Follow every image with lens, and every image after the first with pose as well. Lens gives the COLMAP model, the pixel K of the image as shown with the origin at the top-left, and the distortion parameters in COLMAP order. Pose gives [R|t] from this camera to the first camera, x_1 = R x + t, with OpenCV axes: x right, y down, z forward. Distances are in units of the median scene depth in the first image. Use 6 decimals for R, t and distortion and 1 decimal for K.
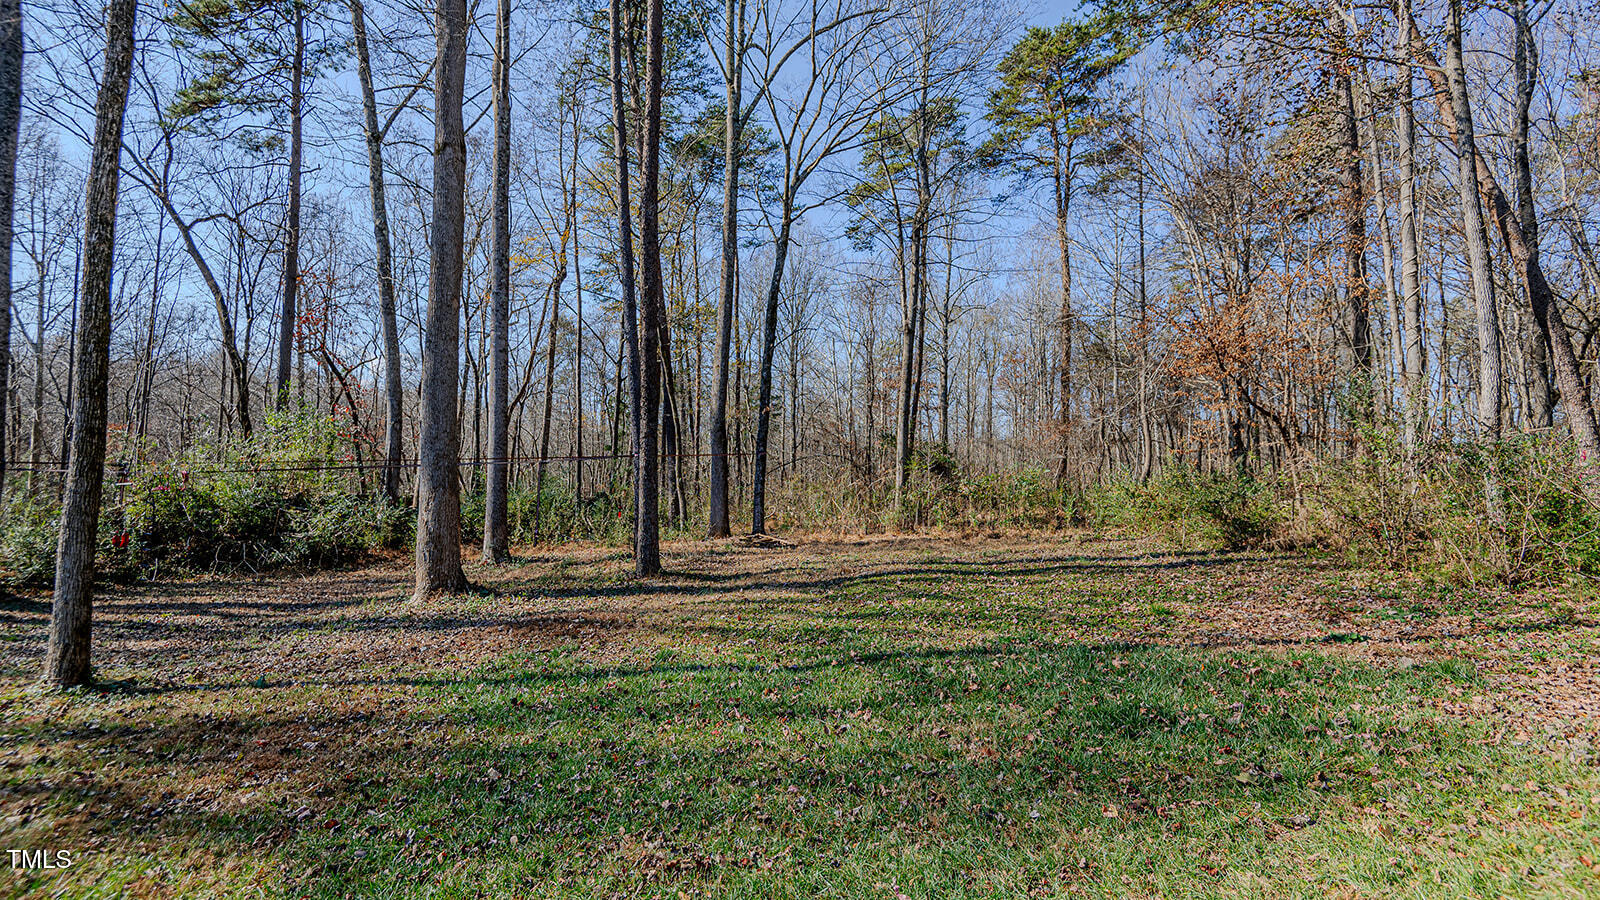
lens RADIAL K [[726.8, 0, 794.9], [0, 726.8, 456.2], [0, 0, 1]] dist [-0.000320, -0.000452]
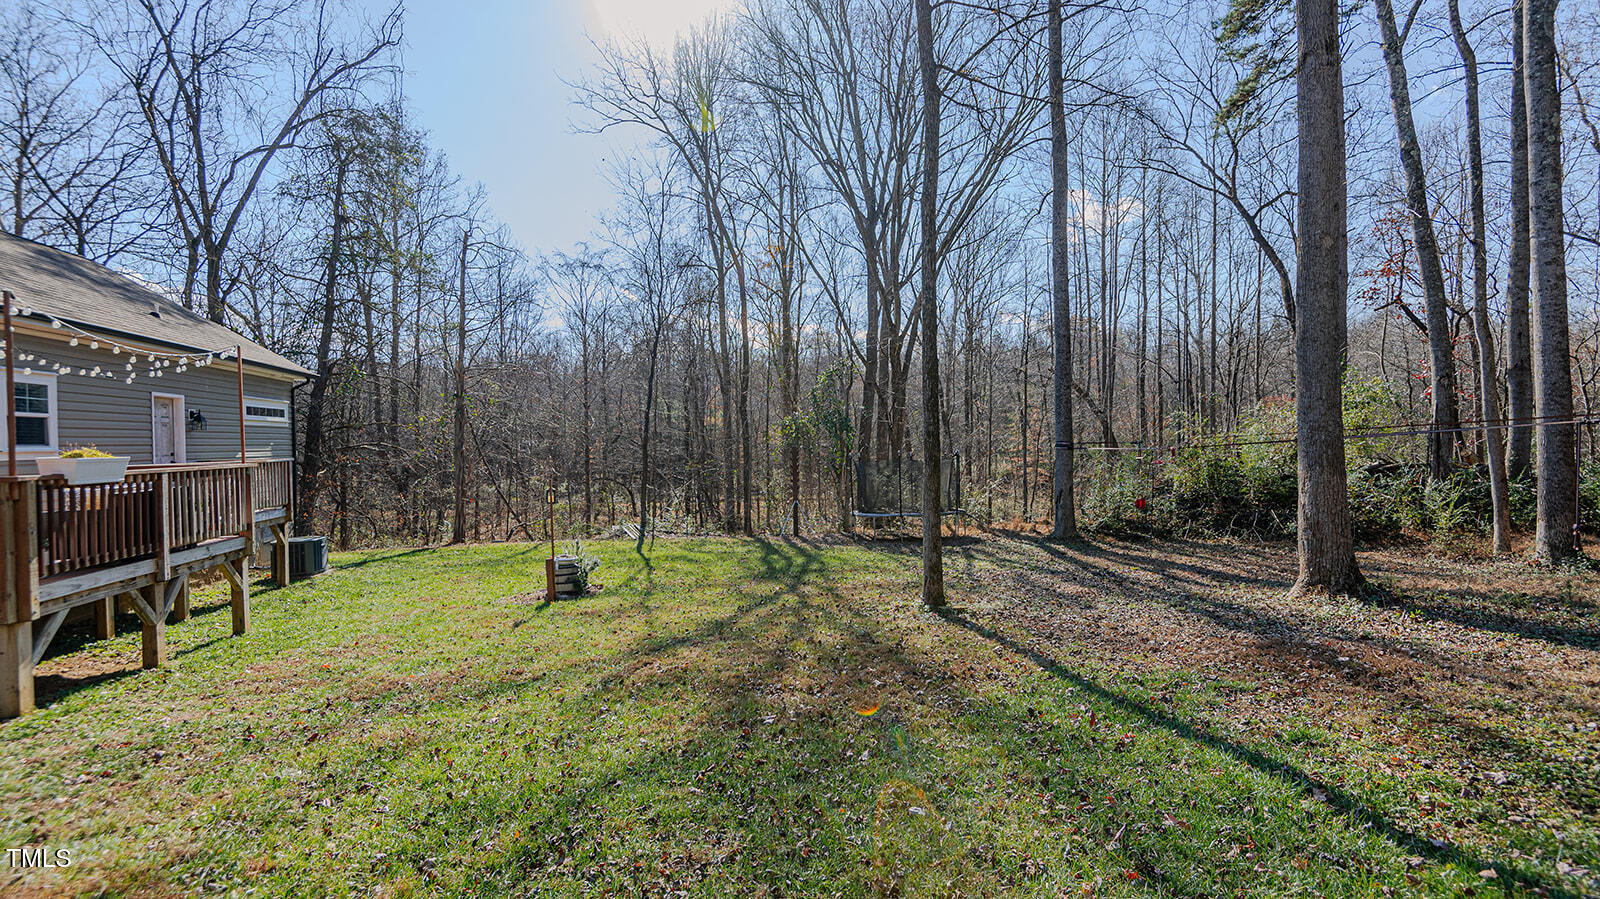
lens RADIAL K [[726.8, 0, 794.9], [0, 726.8, 455.7], [0, 0, 1]] dist [-0.000320, -0.000452]
pose [[0.228078, -0.005391, -0.973628, 0.109283], [0.053612, 0.998537, 0.007030, -0.003999], [0.972166, -0.053801, 0.228034, 0.120908]]
